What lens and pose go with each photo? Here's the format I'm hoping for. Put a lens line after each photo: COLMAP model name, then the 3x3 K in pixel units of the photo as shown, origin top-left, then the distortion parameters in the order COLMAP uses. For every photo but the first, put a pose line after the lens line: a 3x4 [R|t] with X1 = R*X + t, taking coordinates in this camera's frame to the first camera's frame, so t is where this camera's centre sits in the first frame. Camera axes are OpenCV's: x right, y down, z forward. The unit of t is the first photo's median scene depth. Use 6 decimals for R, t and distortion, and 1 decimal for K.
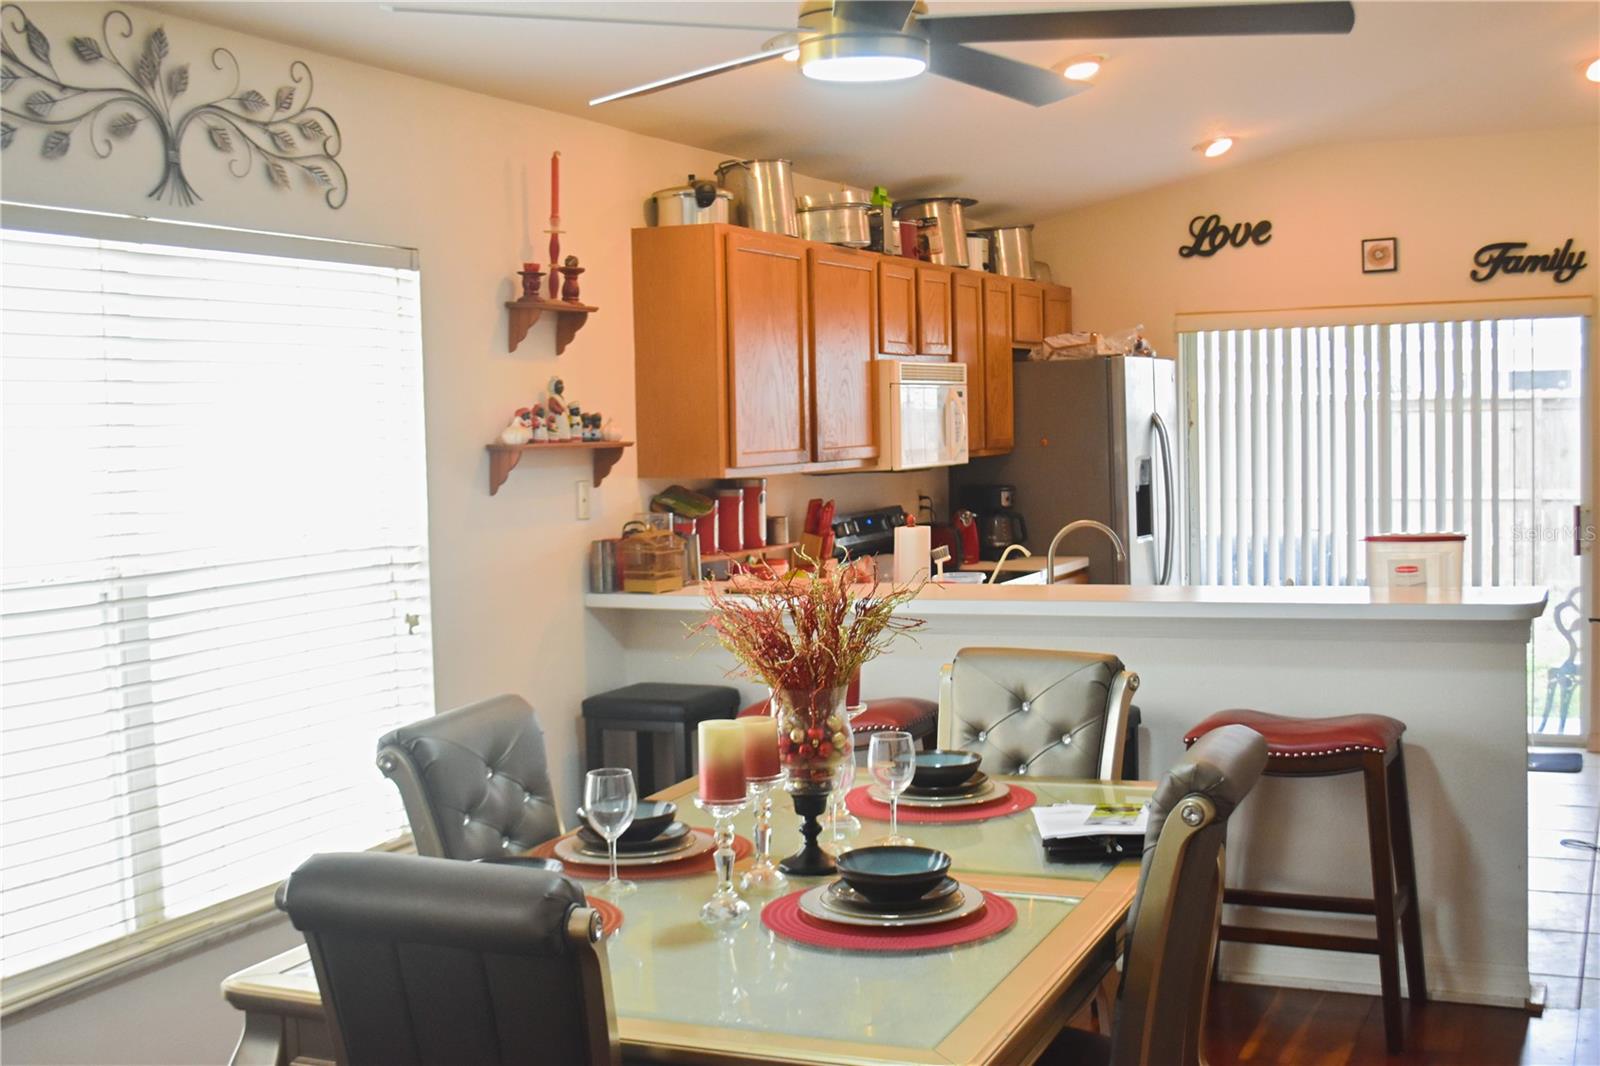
lens RADIAL K [[1940.7, 0, 800.3], [0, 1940.7, 532.1], [0, 0, 1]] dist [-0.007180, 0.000000]
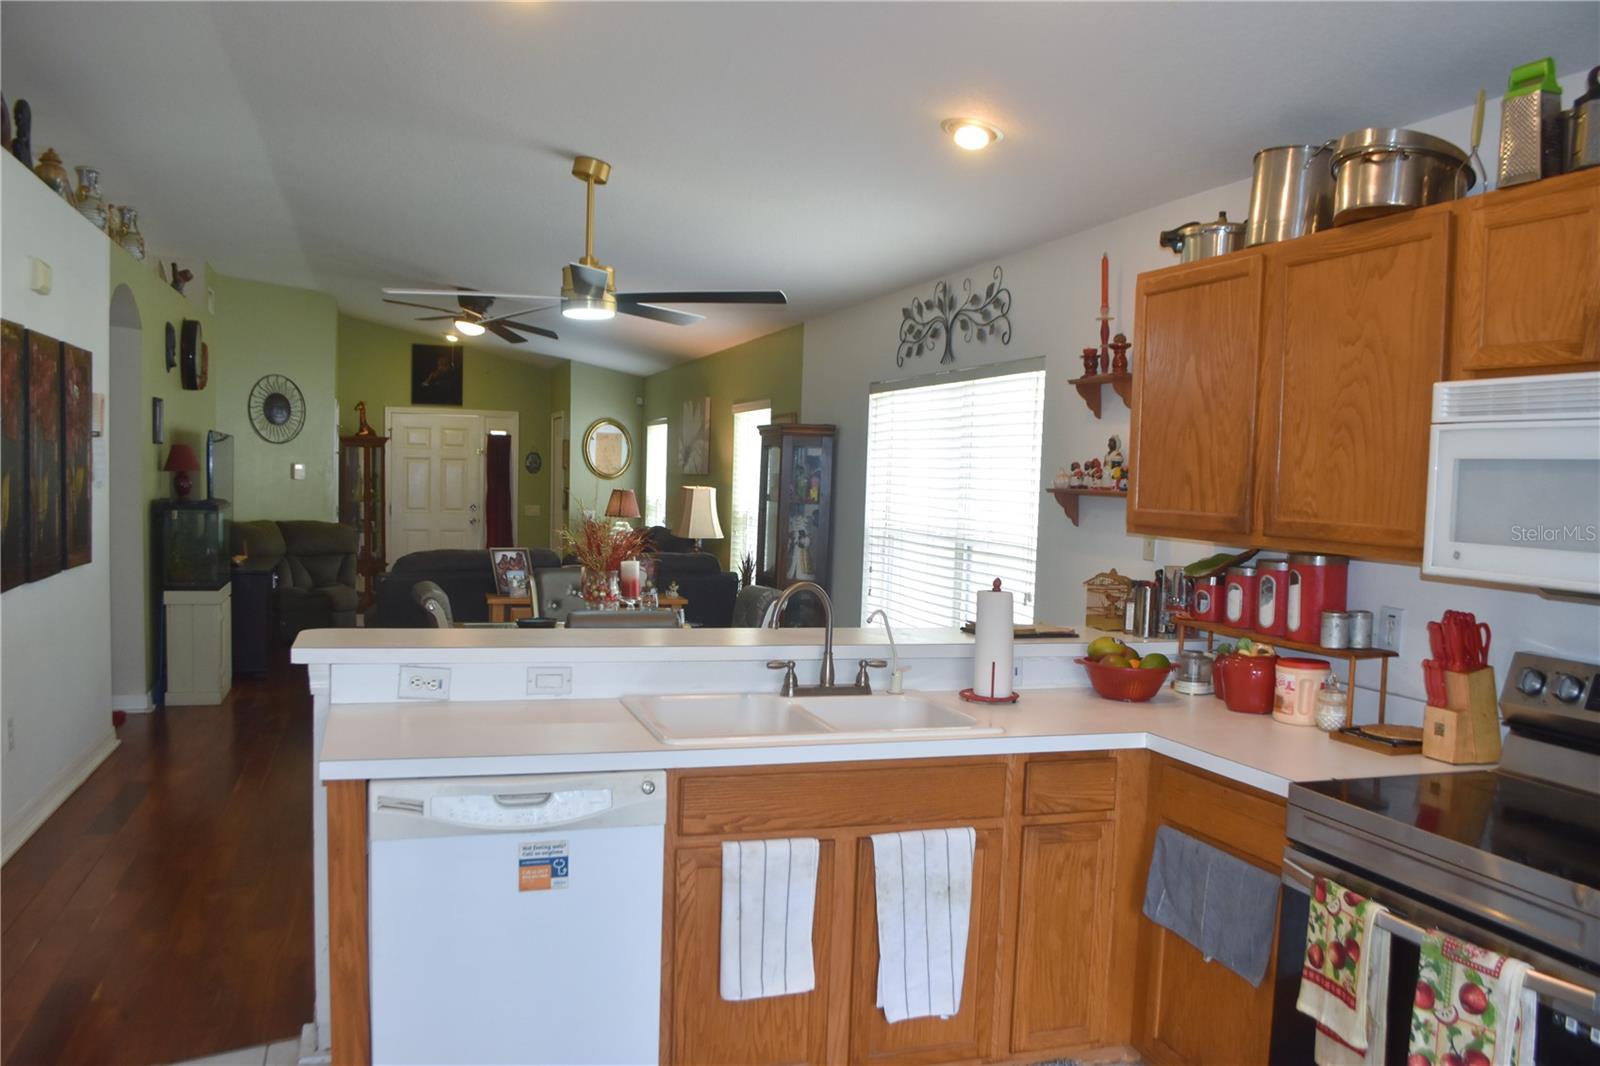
lens RADIAL K [[1249.2, 0, 799.3], [0, 1249.2, 537.4], [0, 0, 1]] dist [0.000242, -0.000170]
pose [[-0.745087, 0.038922, -0.665831, 0.554423], [-0.050875, 0.992071, 0.114923, -0.098768], [0.665024, 0.119501, -0.737199, 1.483124]]
